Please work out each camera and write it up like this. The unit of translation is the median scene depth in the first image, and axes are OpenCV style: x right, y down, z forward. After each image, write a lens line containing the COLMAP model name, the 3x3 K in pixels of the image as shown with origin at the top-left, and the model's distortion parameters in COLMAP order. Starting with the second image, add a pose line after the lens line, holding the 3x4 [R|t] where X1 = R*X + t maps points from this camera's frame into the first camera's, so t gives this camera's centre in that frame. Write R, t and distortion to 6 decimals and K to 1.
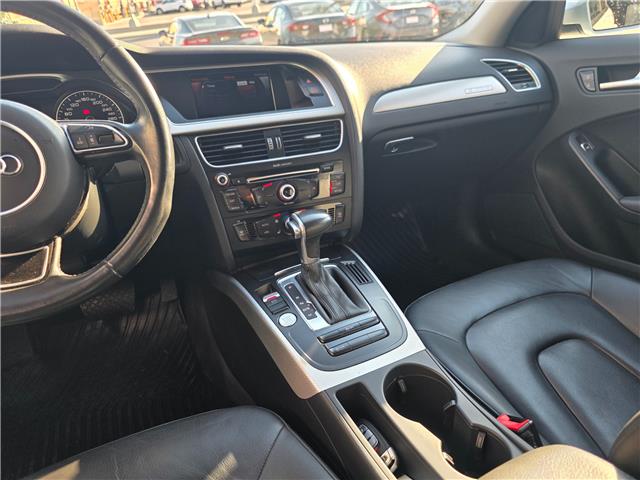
lens RADIAL K [[439.4, 0, 324.4], [0, 439.4, 251.2], [0, 0, 1]] dist [0.043050, -0.047277]
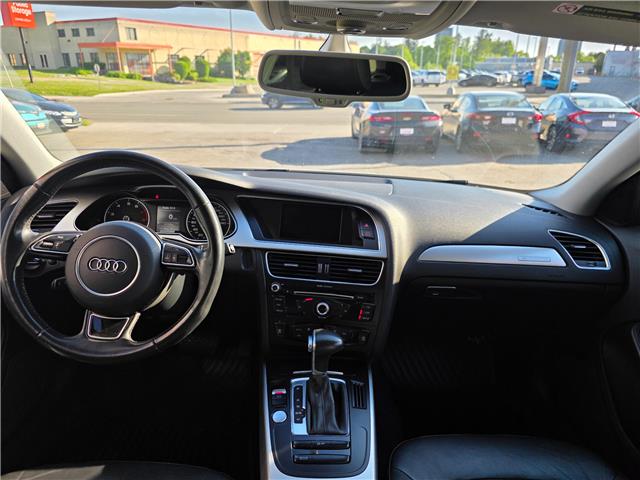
lens RADIAL K [[439.4, 0, 321.5], [0, 439.4, 236.6], [0, 0, 1]] dist [0.043050, -0.047277]
pose [[0.910924, 0.222496, -0.347438, 0.282687], [-0.277936, 0.953297, -0.118219, -0.174254], [0.304908, 0.204254, 0.930221, -0.176544]]
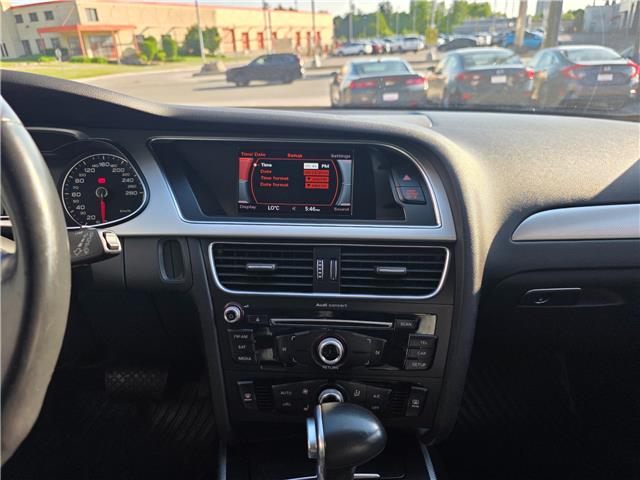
lens RADIAL K [[439.4, 0, 311.8], [0, 439.4, 249.5], [0, 0, 1]] dist [0.043050, -0.047277]
pose [[0.928030, 0.191627, -0.319435, 0.057475], [-0.218248, 0.974643, -0.049378, -0.226183], [0.301873, 0.115540, 0.946321, 0.382356]]
